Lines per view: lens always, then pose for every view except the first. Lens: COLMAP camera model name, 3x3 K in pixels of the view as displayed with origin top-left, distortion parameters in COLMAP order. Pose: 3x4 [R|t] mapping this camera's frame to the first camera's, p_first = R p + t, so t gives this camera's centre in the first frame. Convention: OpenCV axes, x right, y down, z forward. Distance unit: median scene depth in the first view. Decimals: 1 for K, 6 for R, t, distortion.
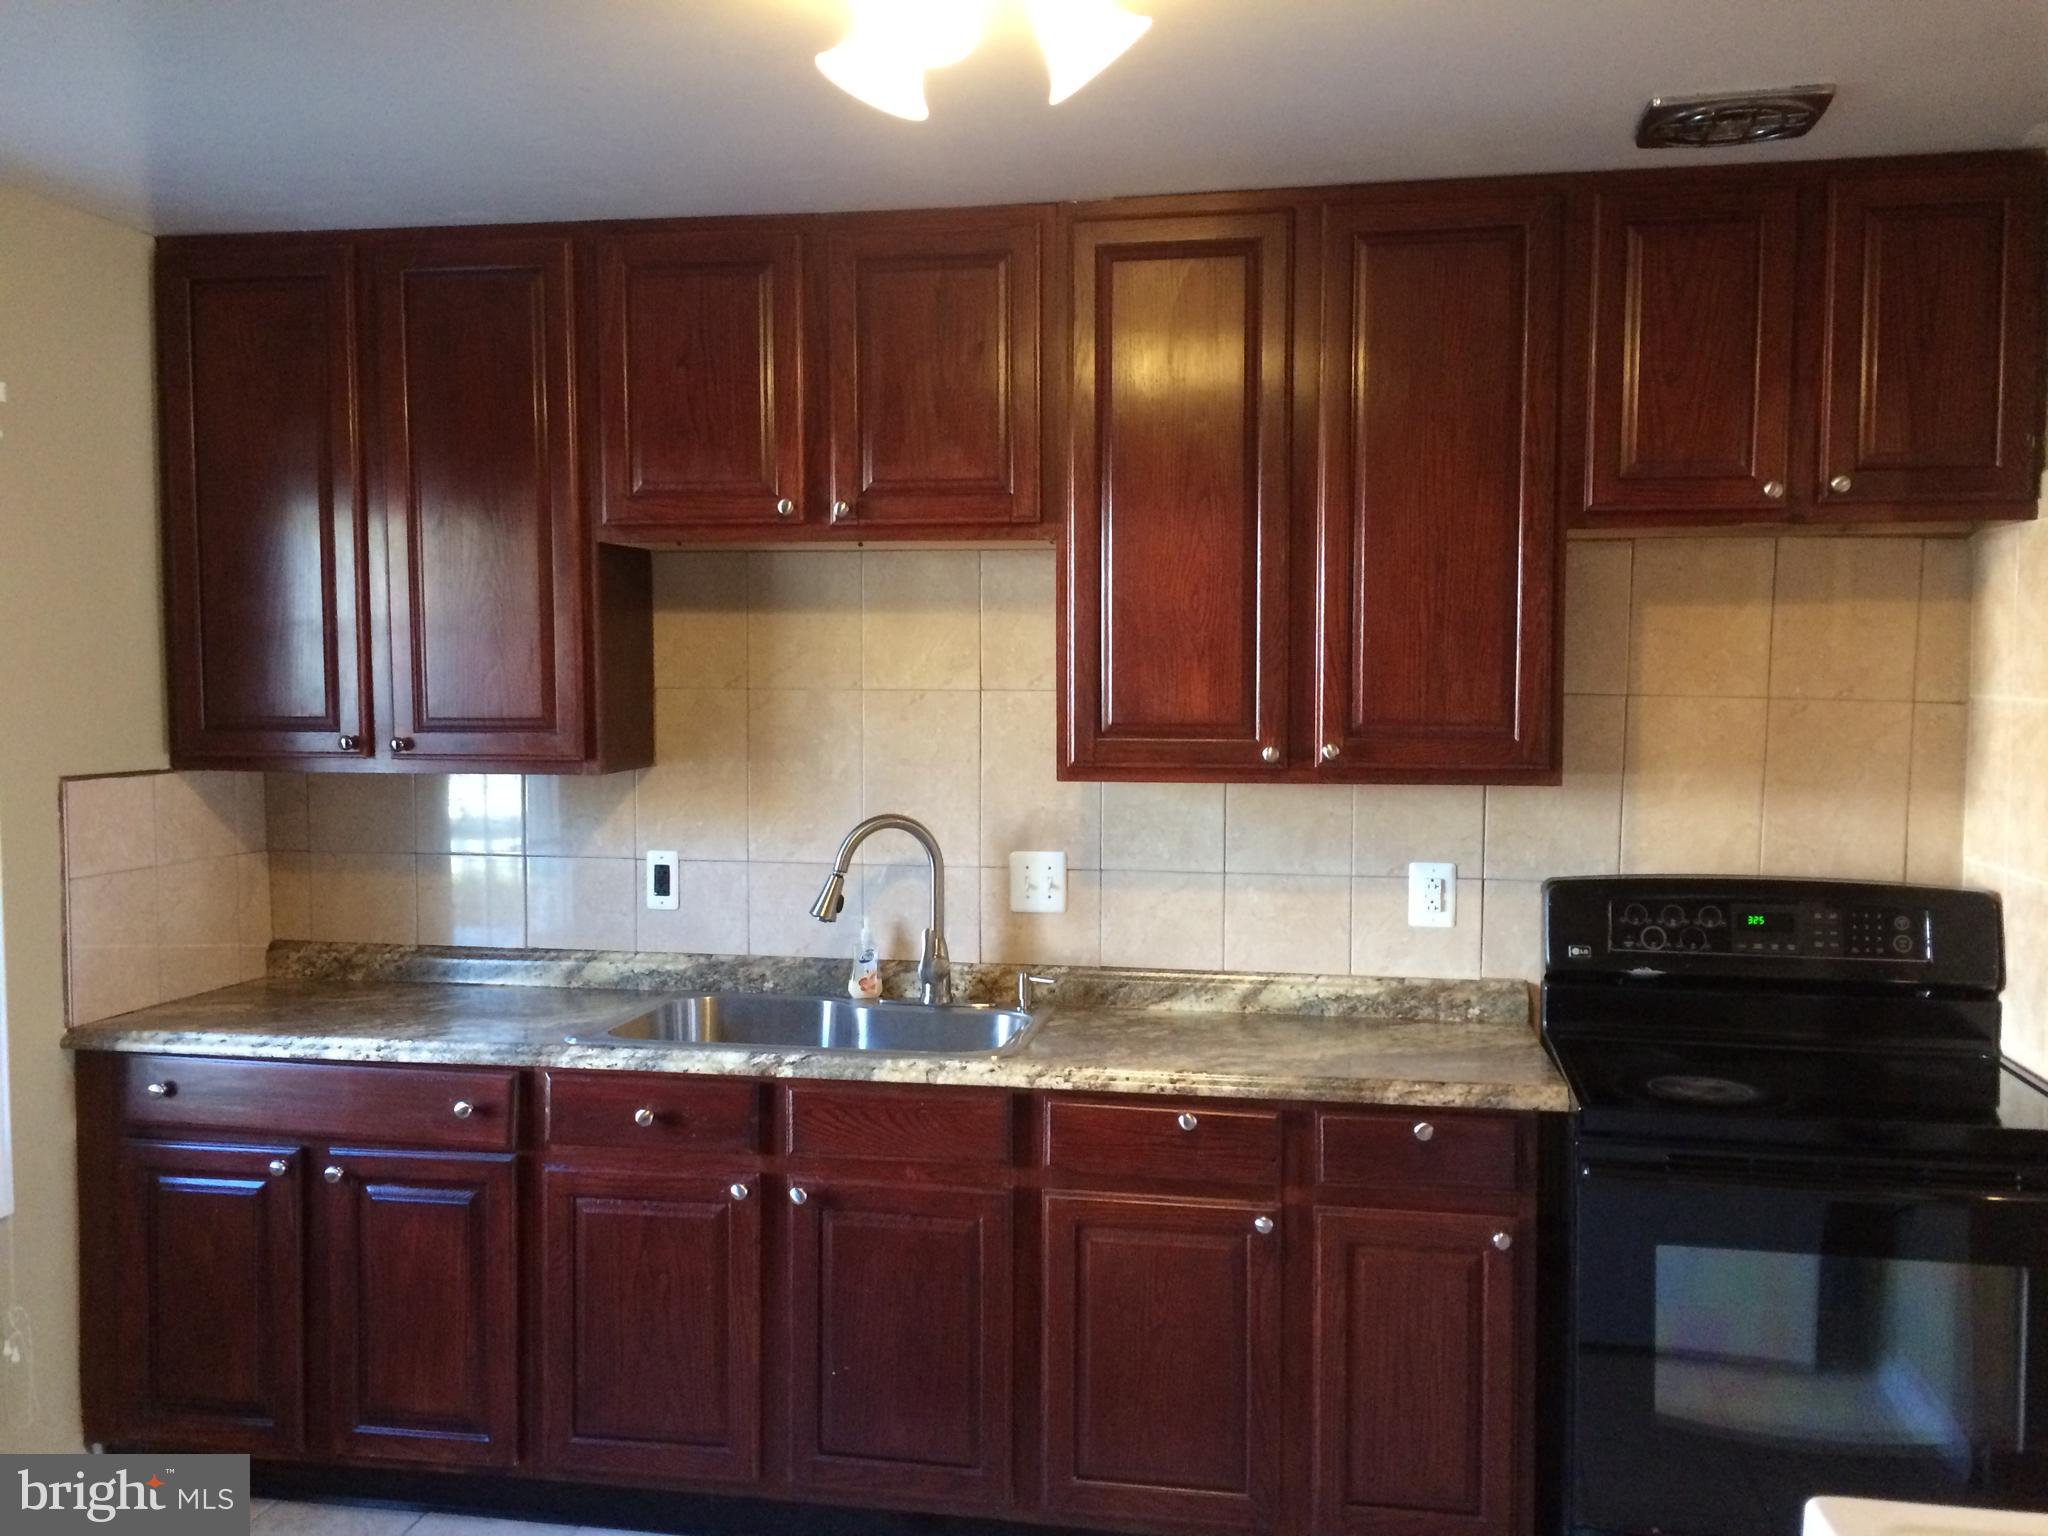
lens RADIAL K [[1734.5, 0, 1031.9], [0, 1734.5, 768.9], [0, 0, 1]] dist [0.065704, -0.073229]
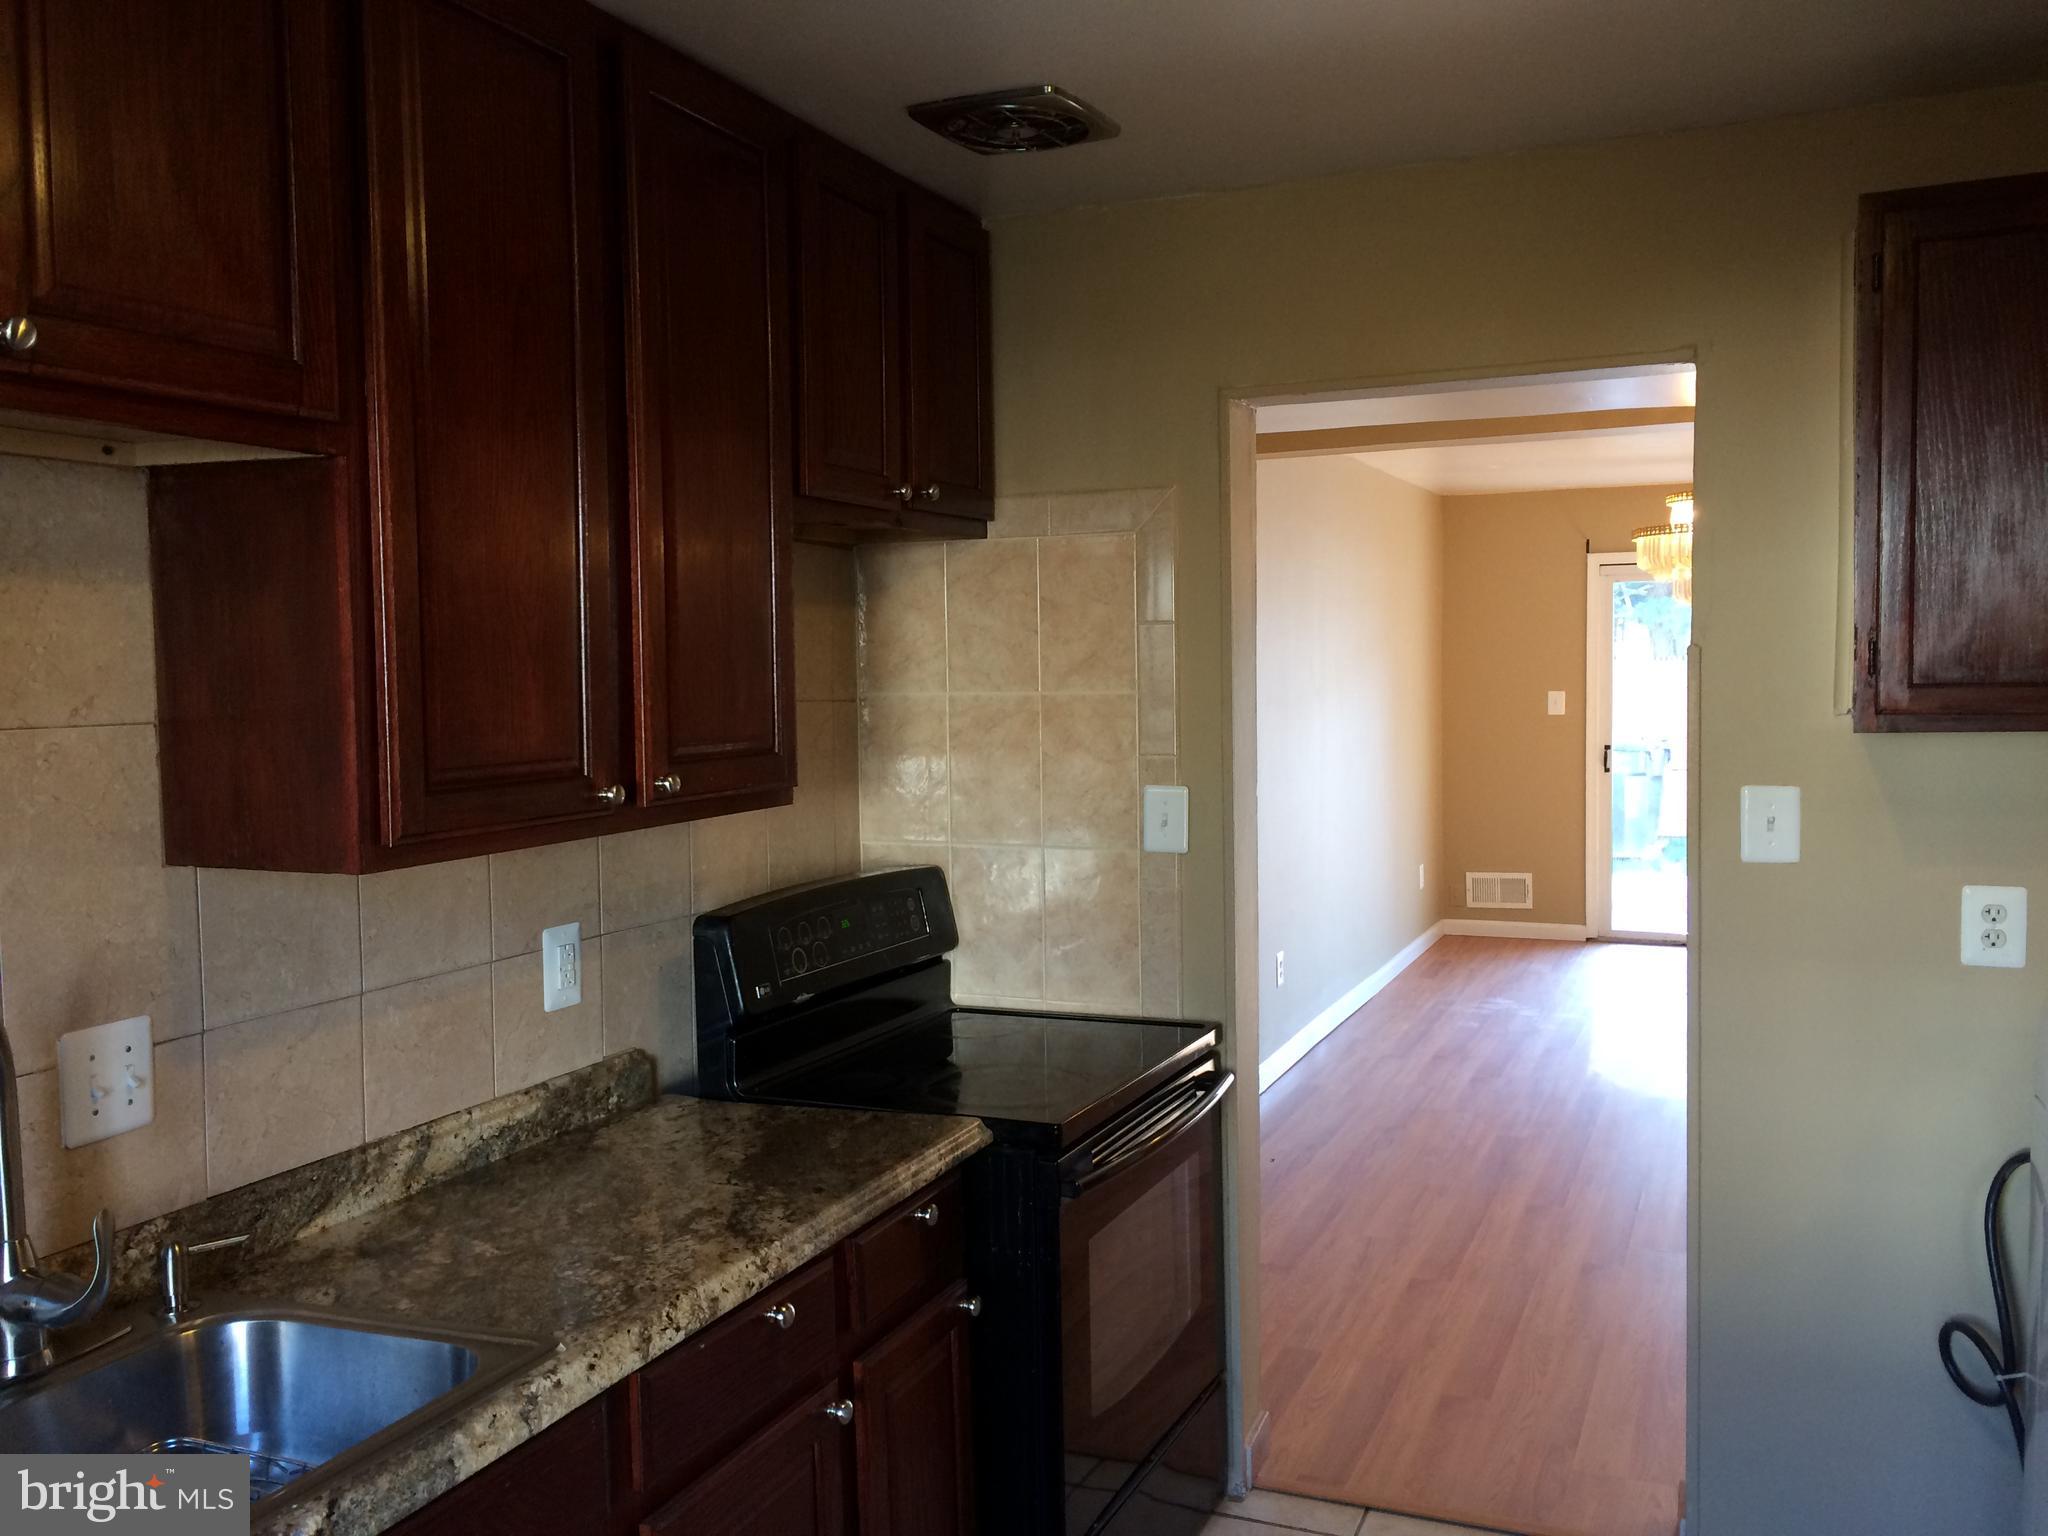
lens RADIAL K [[1734.5, 0, 1030.1], [0, 1734.5, 761.8], [0, 0, 1]] dist [0.065704, -0.073229]
pose [[0.230014, -0.060282, 0.971318, -0.468164], [0.075093, 0.996203, 0.044044, -0.036963], [-0.970286, 0.062809, 0.233668, 0.605357]]
